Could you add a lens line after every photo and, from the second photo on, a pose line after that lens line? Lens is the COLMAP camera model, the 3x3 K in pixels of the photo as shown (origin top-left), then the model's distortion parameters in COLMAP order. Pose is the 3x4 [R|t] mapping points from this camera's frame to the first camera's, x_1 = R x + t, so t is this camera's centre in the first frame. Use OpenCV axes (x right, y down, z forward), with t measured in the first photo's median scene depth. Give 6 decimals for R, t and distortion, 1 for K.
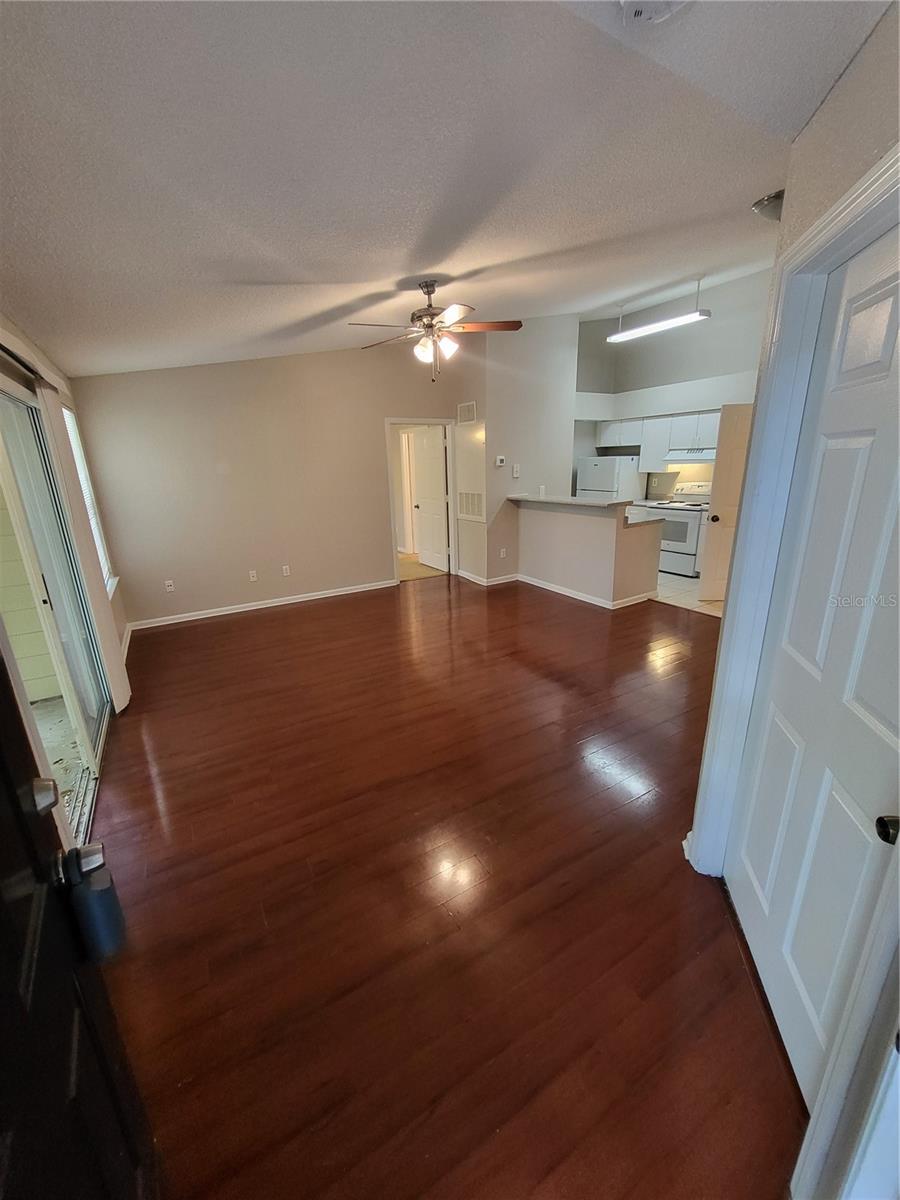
lens RADIAL K [[470.1, 0, 444.6], [0, 470.1, 599.9], [0, 0, 1]] dist [-0.002253, 0.000501]
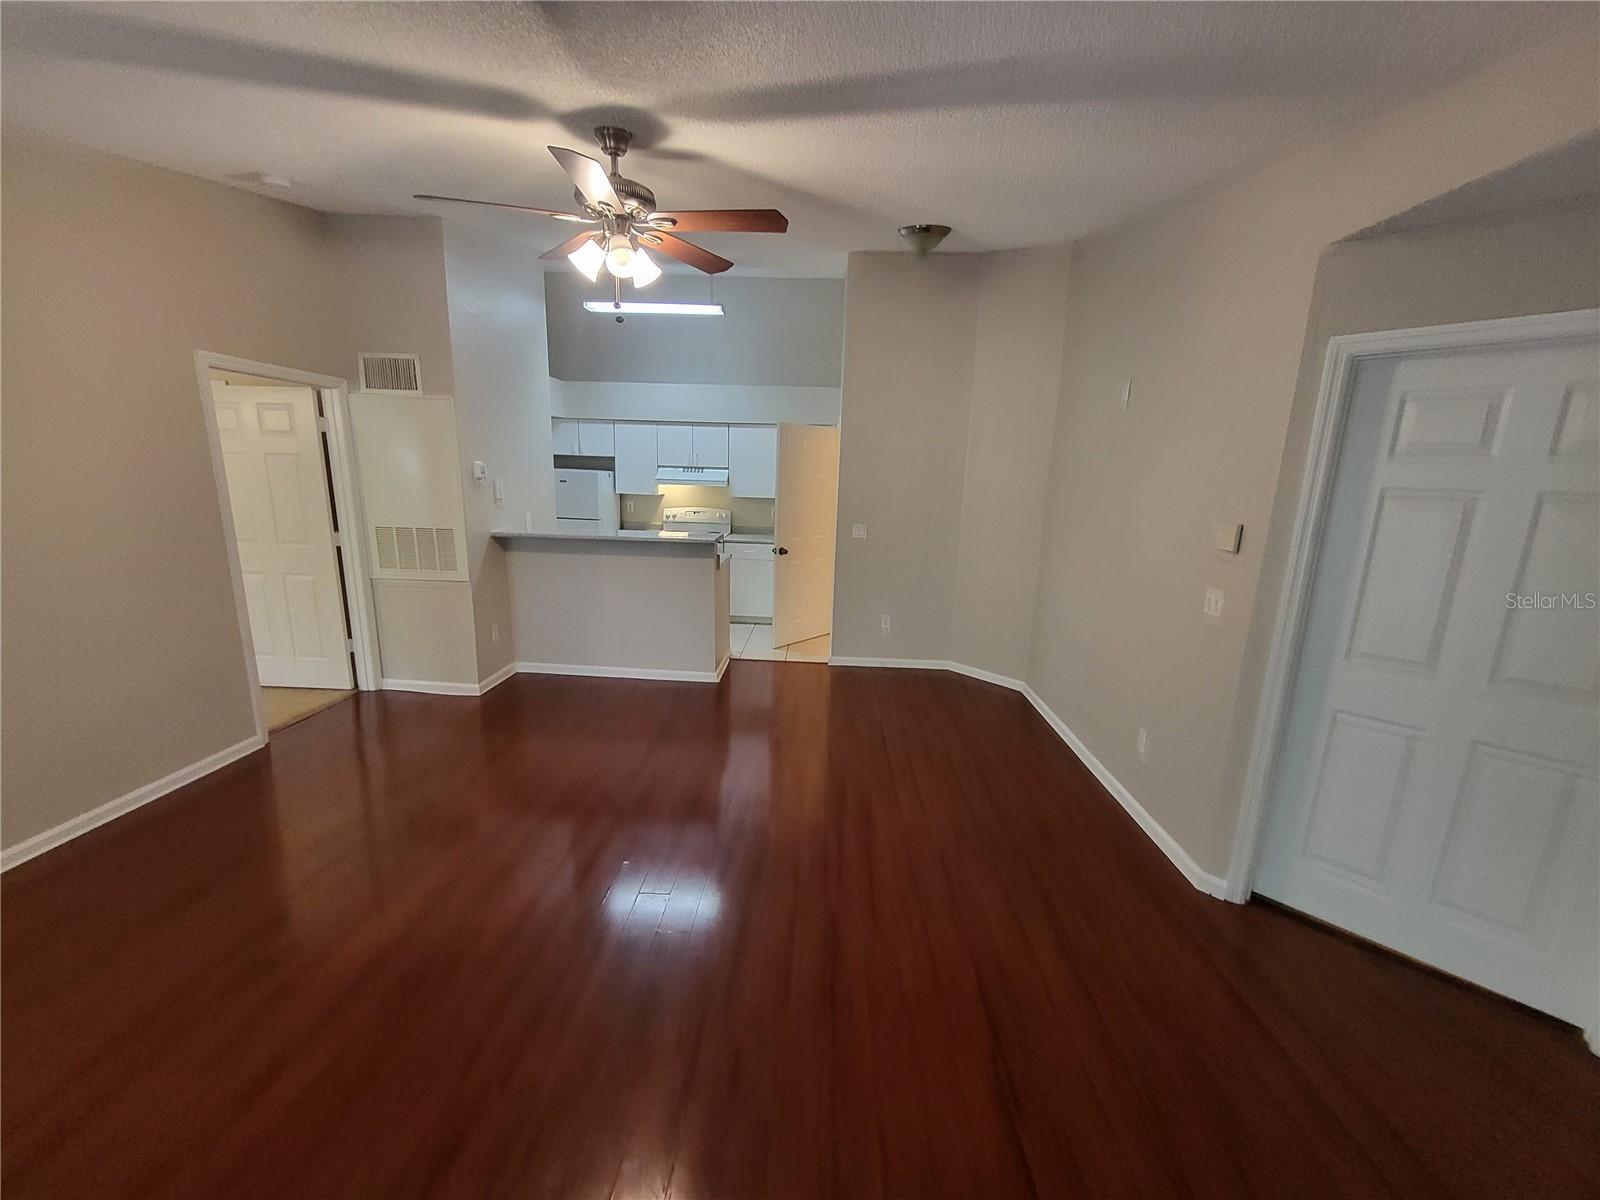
lens RADIAL K [[626.8, 0, 801.7], [0, 626.8, 608.9], [0, 0, 1]] dist [-0.002253, 0.000501]
pose [[0.539410, -0.130920, 0.831803, -0.331645], [0.191696, 0.980993, 0.030089, -0.086915], [-0.819933, 0.143223, 0.554254, 0.312975]]
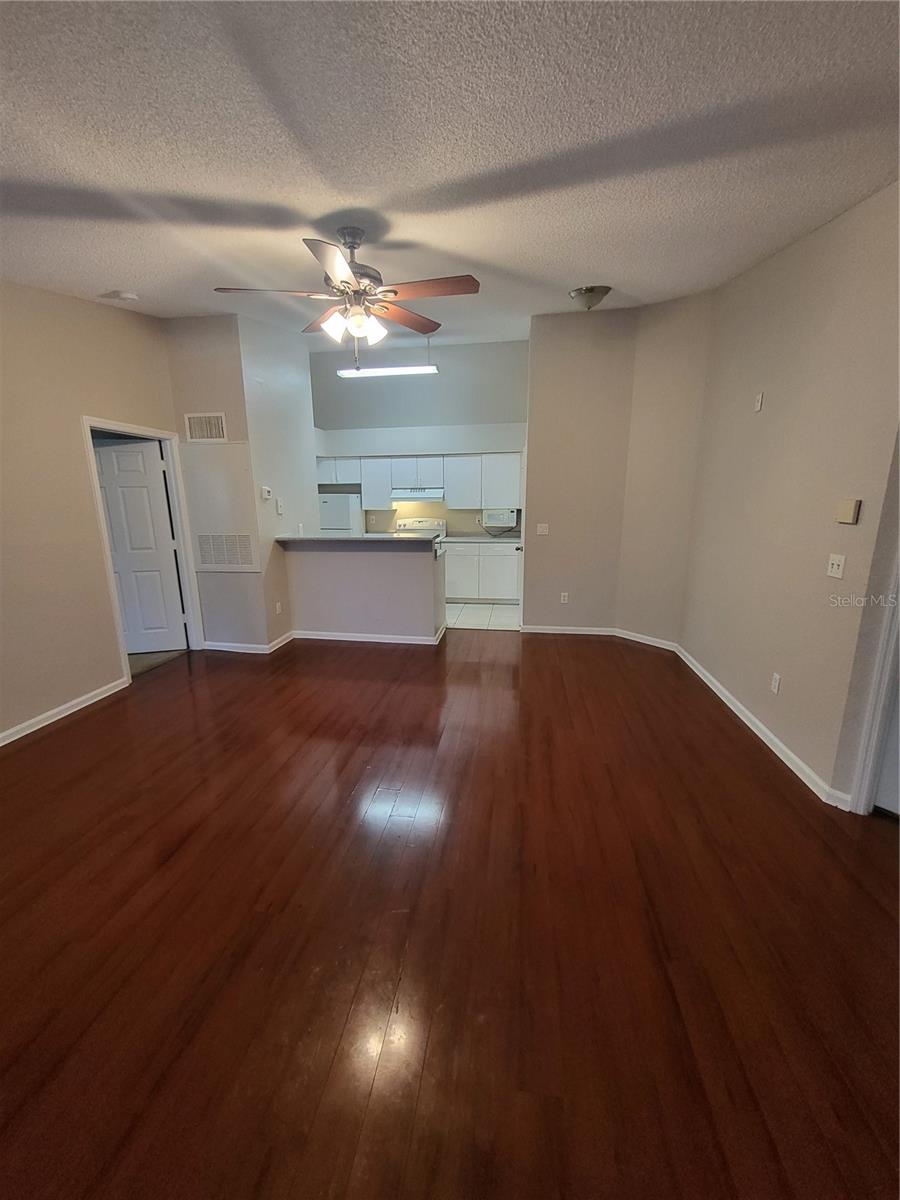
lens RADIAL K [[470.1, 0, 445.4], [0, 470.1, 601.6], [0, 0, 1]] dist [-0.002253, 0.000501]
pose [[0.634329, -0.143014, 0.759719, -0.329868], [0.209420, 0.977782, 0.009207, -0.066151], [-0.744157, 0.153260, 0.650186, 0.310919]]
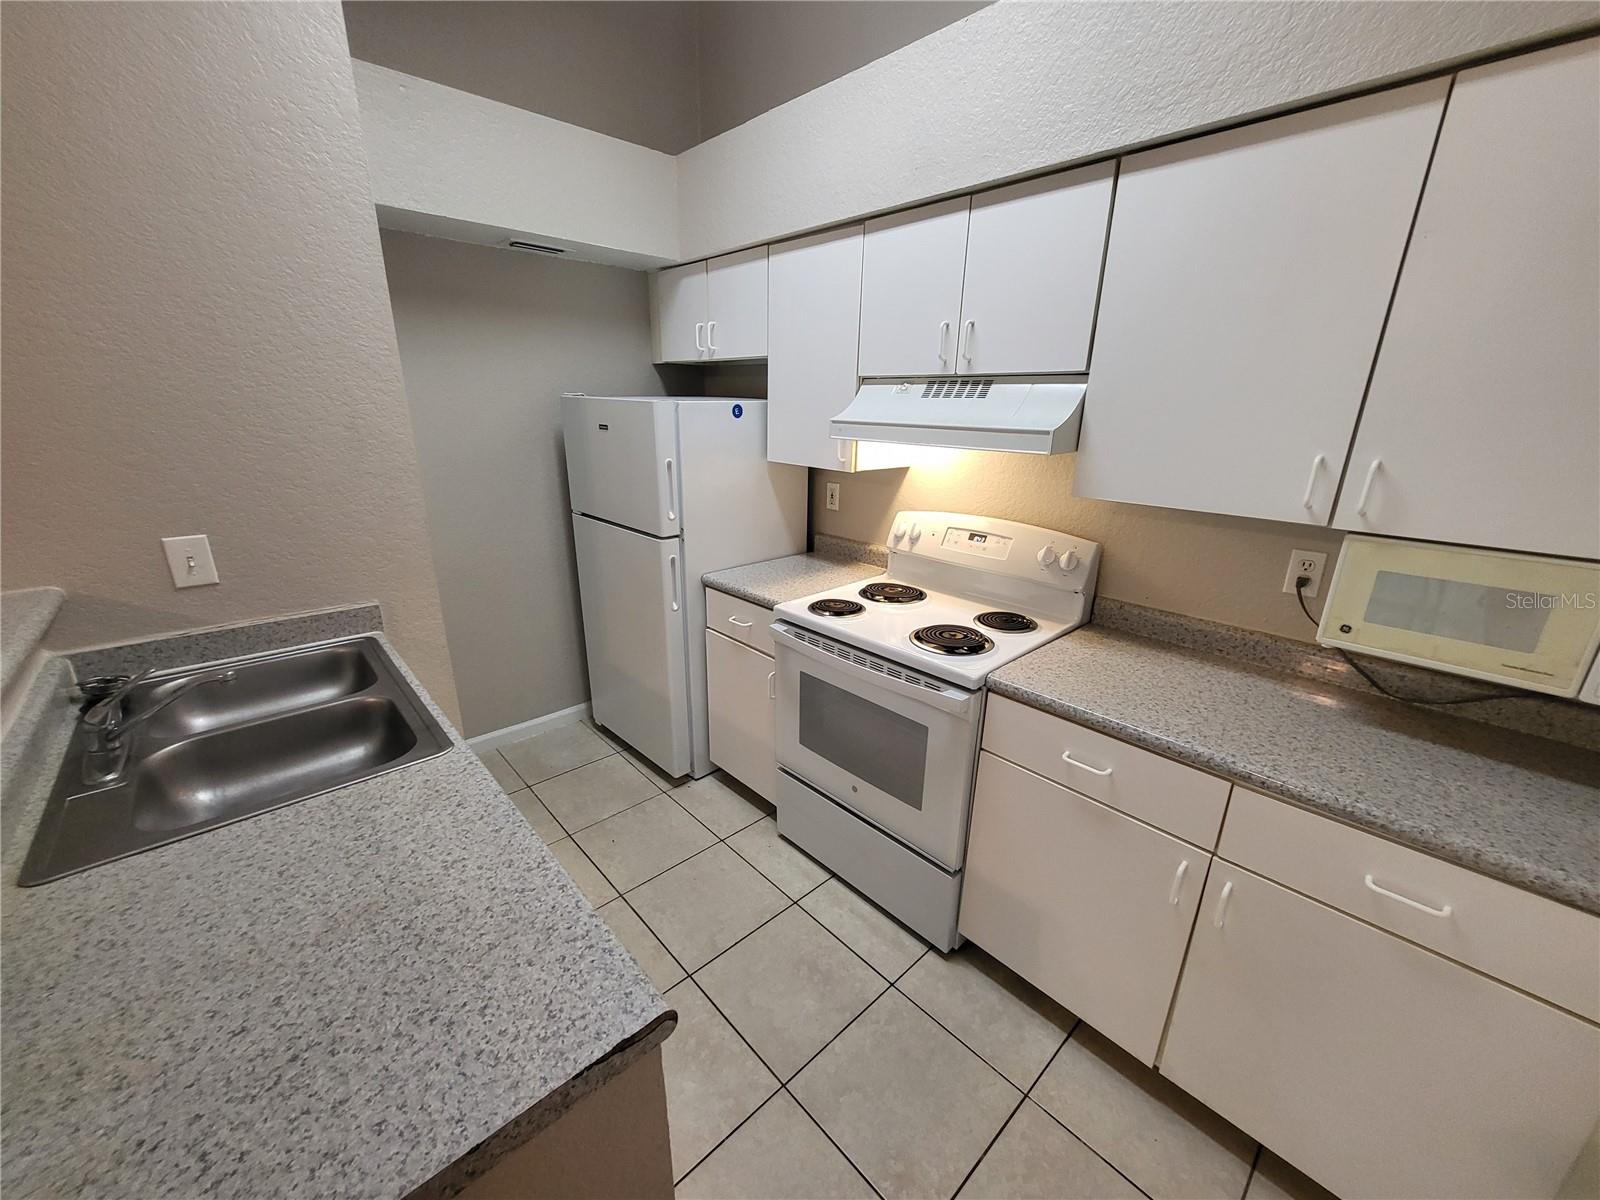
lens RADIAL K [[626.8, 0, 801.9], [0, 626.8, 610.7], [0, 0, 1]] dist [-0.002253, 0.000501]
pose [[0.975611, -0.020117, 0.218583, 0.441512], [0.013523, 0.999408, 0.031624, -0.248210], [-0.219090, -0.027897, 0.975306, 0.809656]]
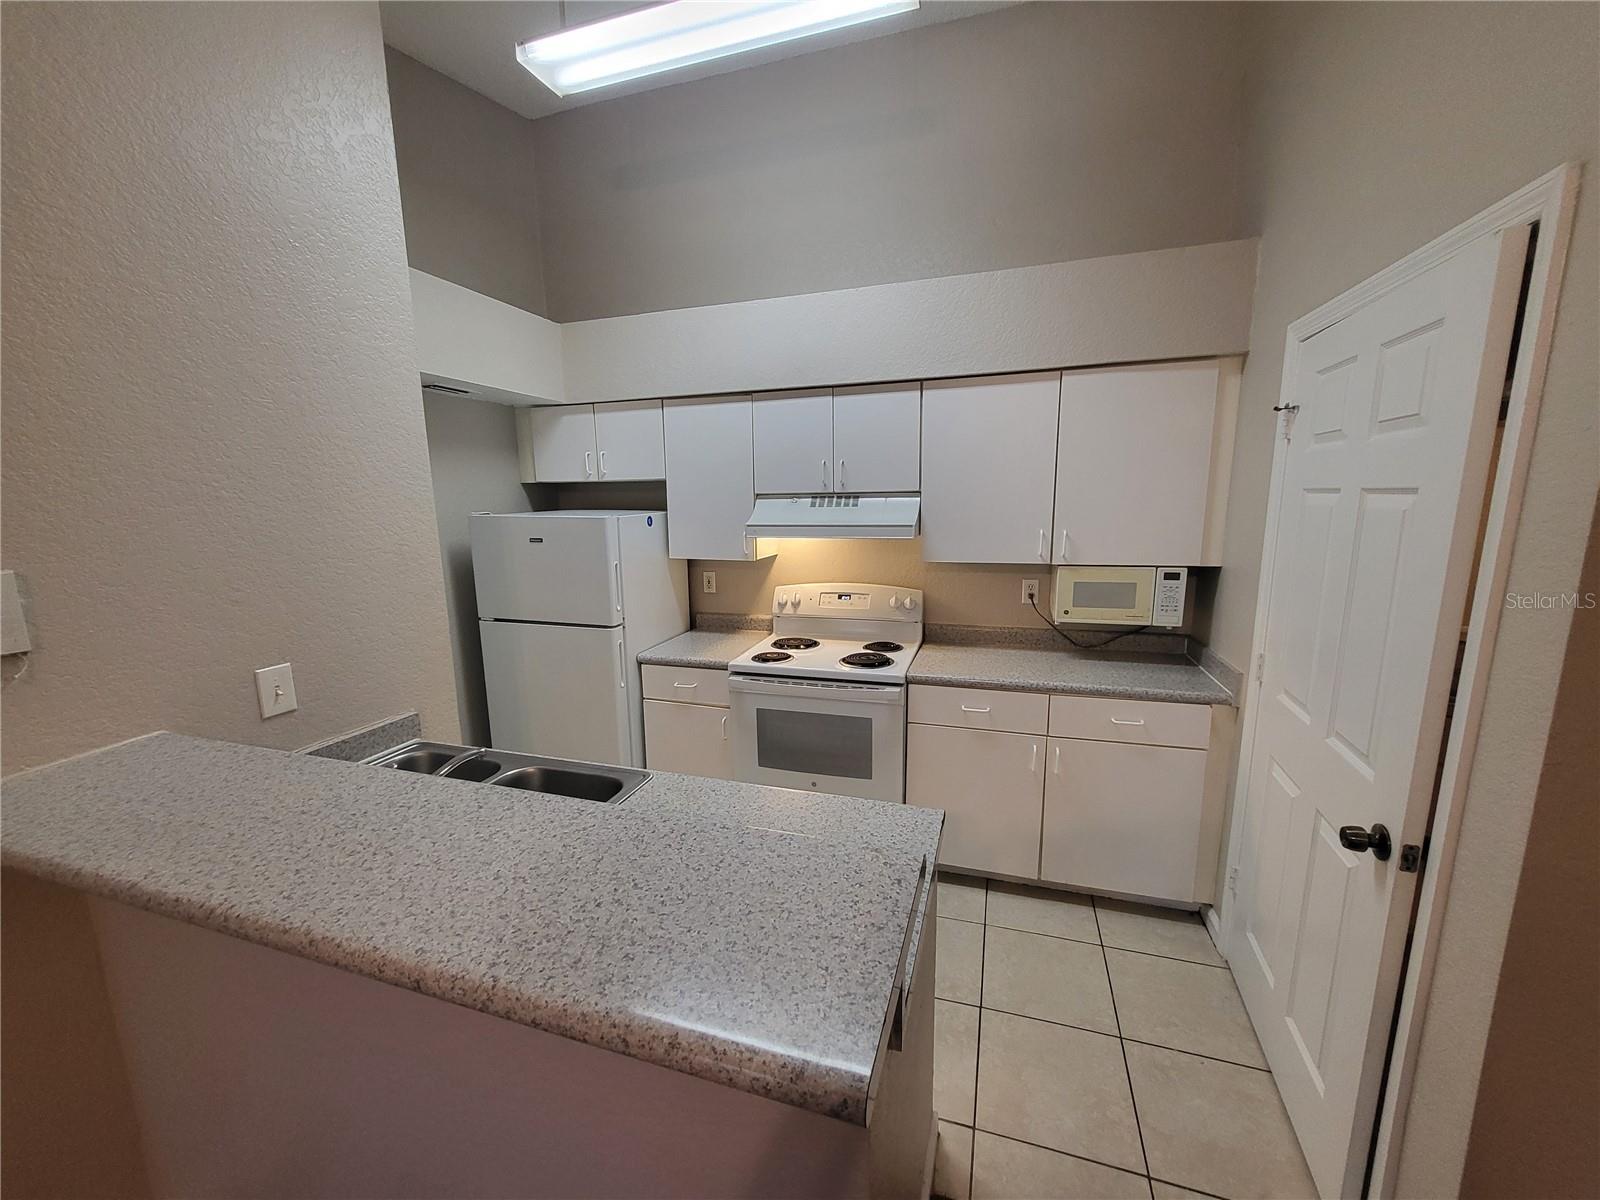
lens RADIAL K [[626.8, 0, 802.0], [0, 626.8, 612.4], [0, 0, 1]] dist [-0.002253, 0.000501]
pose [[0.746975, -0.098458, 0.657521, 0.233304], [0.180698, 0.981811, -0.058265, -0.239836], [-0.639825, 0.162335, 0.751180, 0.766175]]
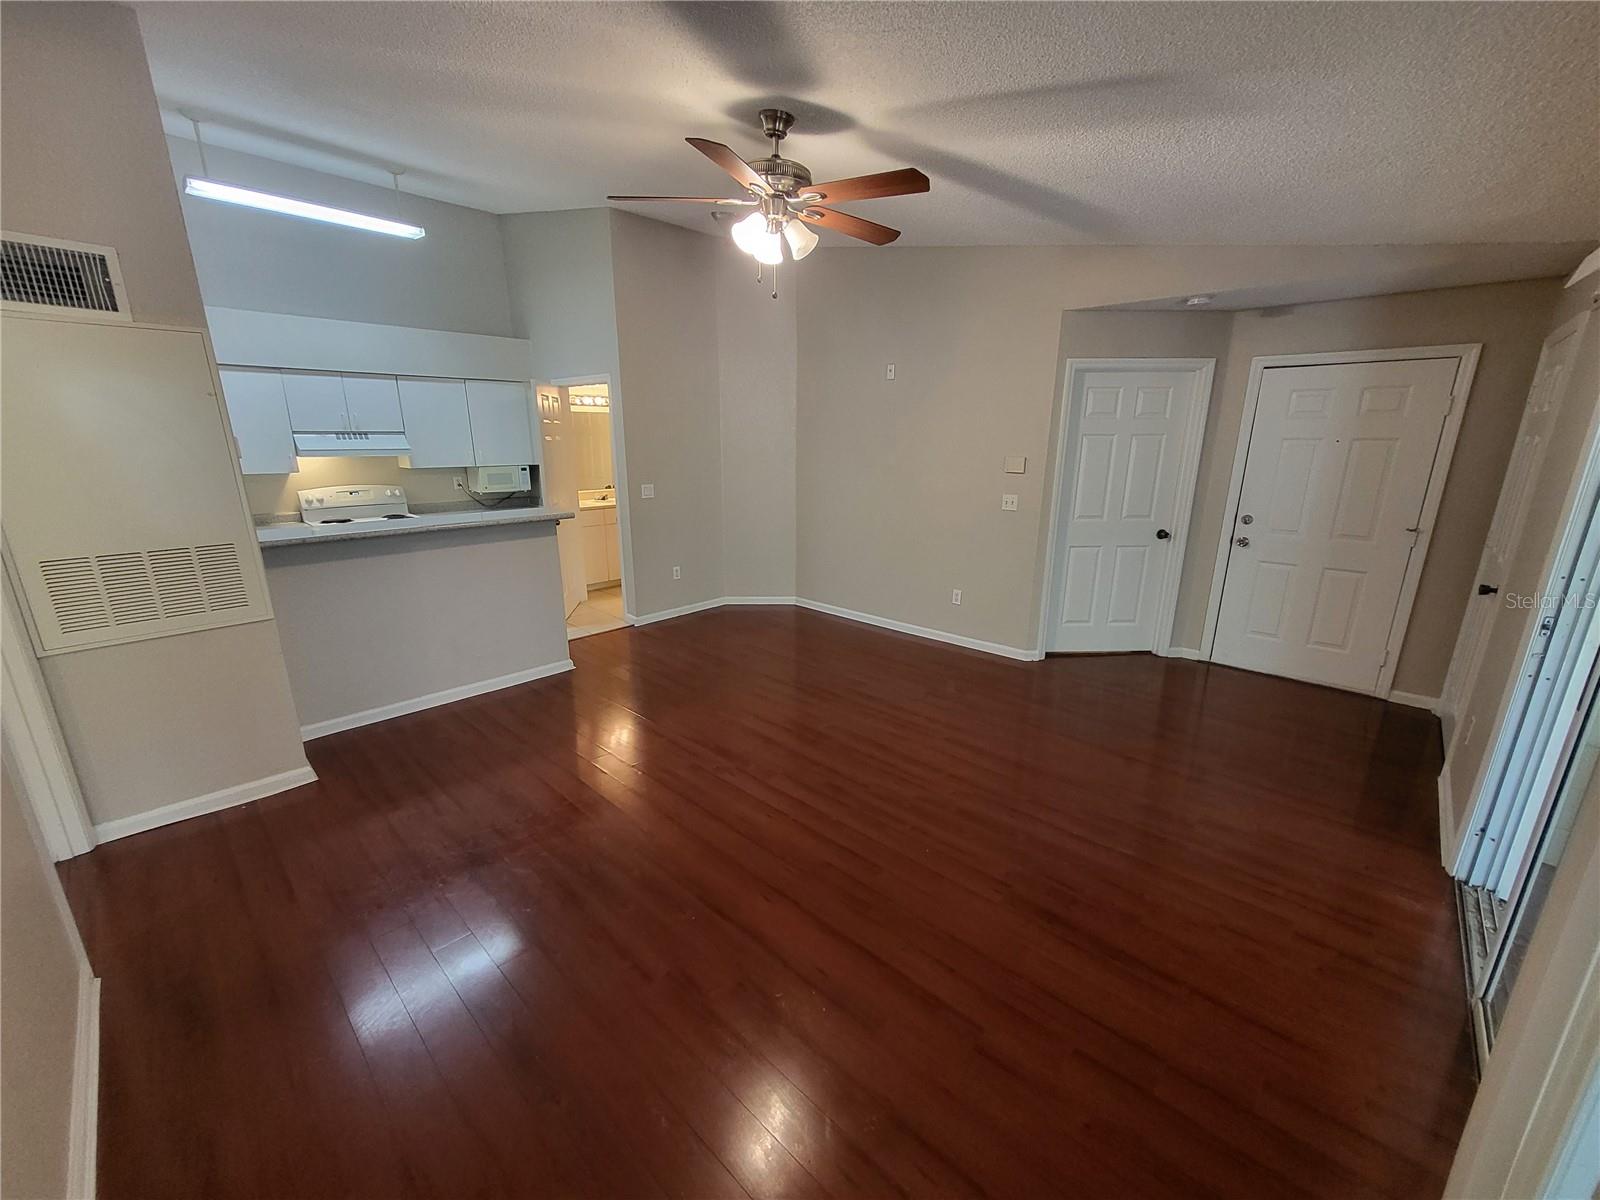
lens RADIAL K [[626.8, 0, 803.5], [0, 626.8, 607.5], [0, 0, 1]] dist [-0.002253, 0.000501]
pose [[-0.283441, -0.222750, 0.932761, -0.500451], [0.279154, 0.911365, 0.302468, -0.217577], [-0.917461, 0.346116, -0.196136, 0.775711]]
